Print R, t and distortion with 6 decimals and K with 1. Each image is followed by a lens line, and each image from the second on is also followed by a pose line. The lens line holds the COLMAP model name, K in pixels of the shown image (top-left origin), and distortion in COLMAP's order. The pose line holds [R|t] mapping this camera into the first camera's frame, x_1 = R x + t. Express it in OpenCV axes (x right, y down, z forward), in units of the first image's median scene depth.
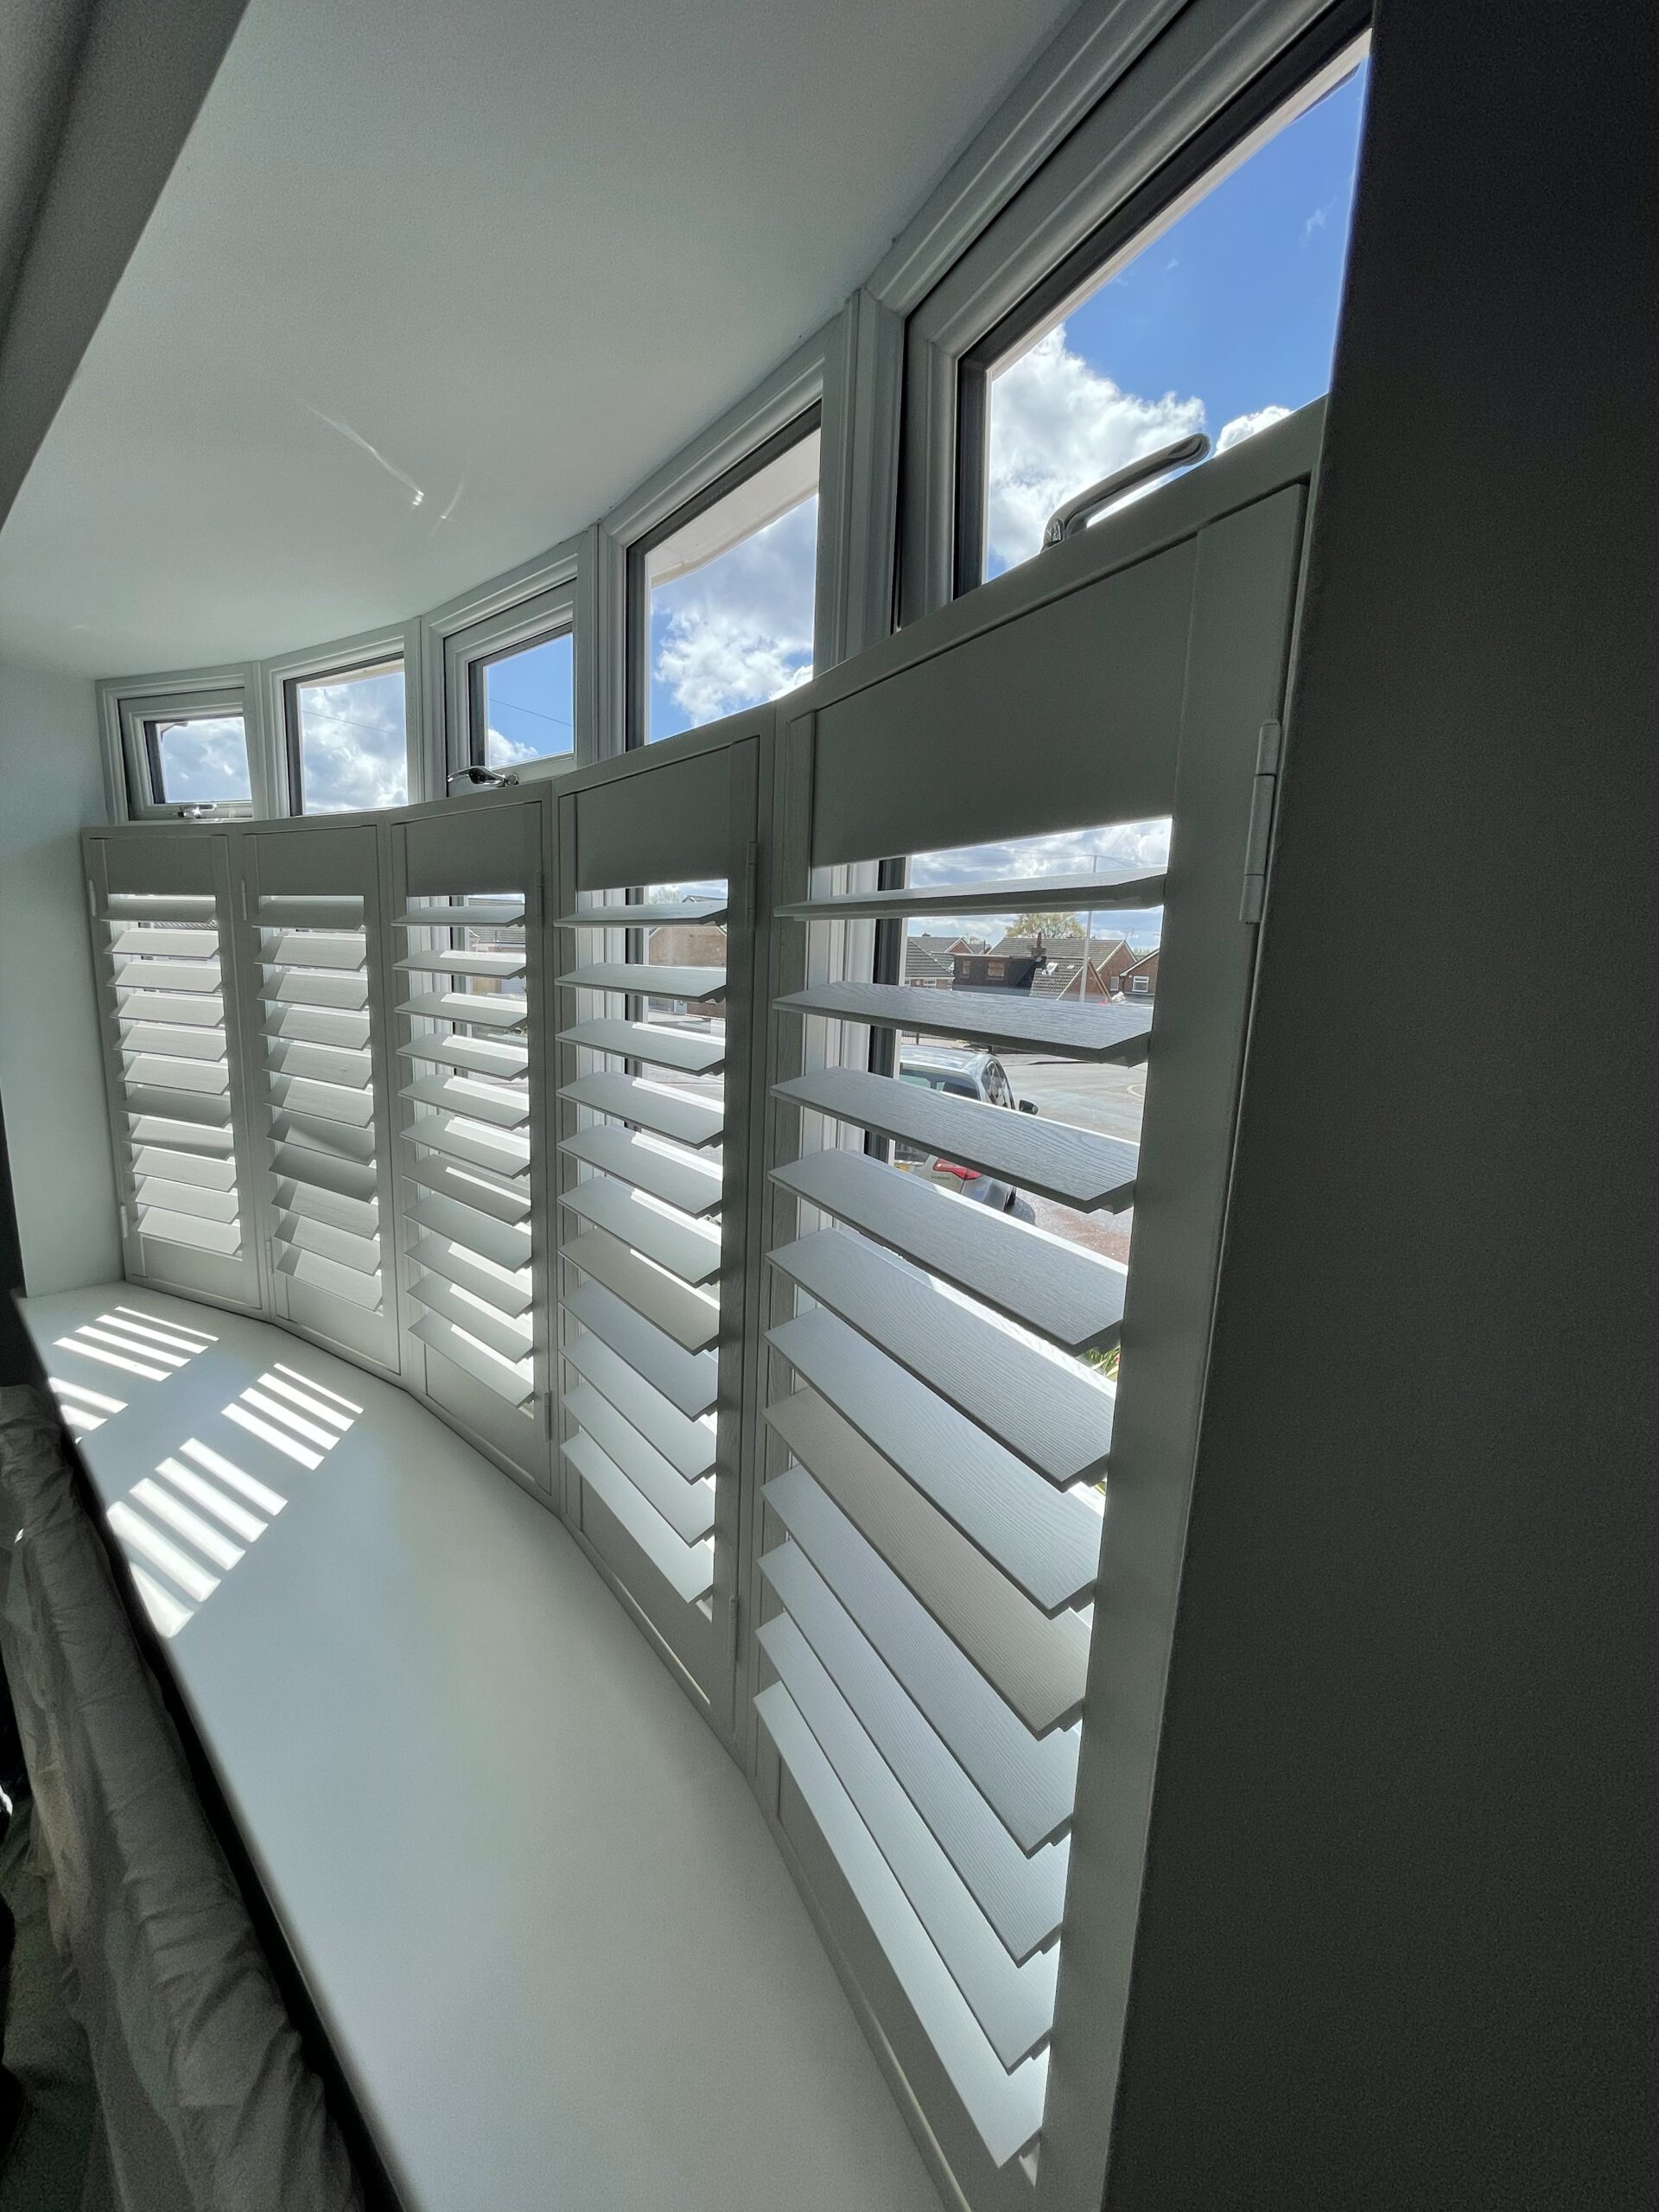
lens RADIAL K [[889.9, 0, 825.0], [0, 889.9, 1092.7], [0, 0, 1]] dist [0.002636, -0.000004]
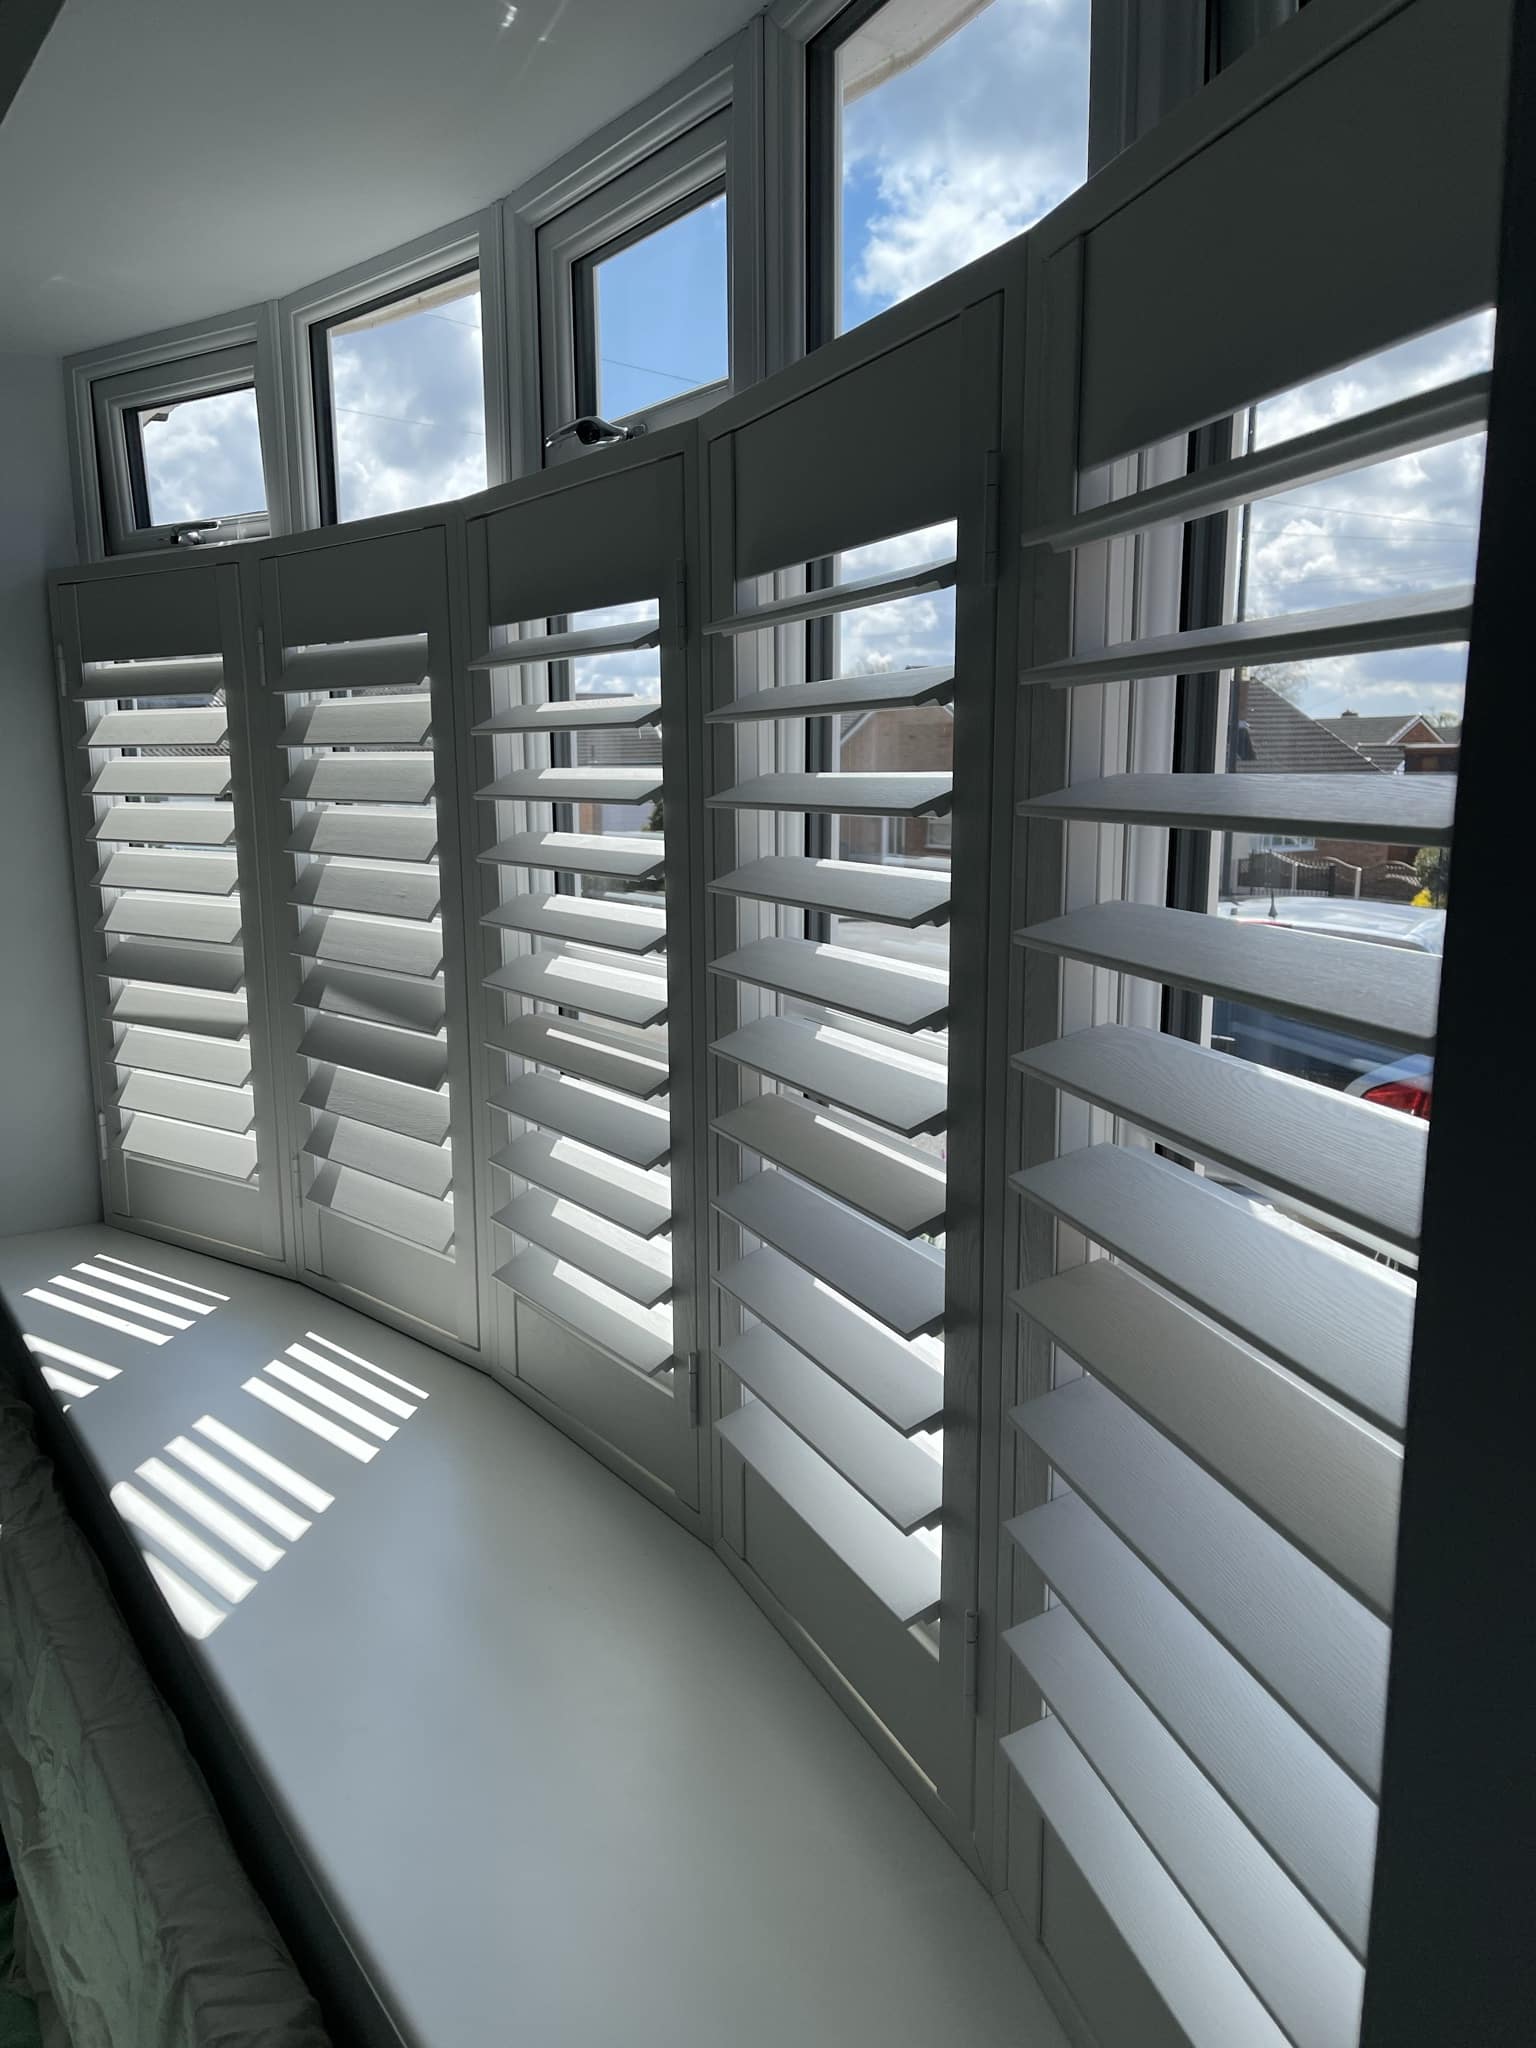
lens RADIAL K [[1571.4, 0, 777.7], [0, 1571.4, 1029.2], [0, 0, 1]] dist [0.052628, -0.056462]
pose [[0.971932, -0.001550, -0.235256, 0.020986], [0.003031, 0.999978, 0.005935, 0.075788], [0.235241, -0.006482, 0.971915, -0.103603]]
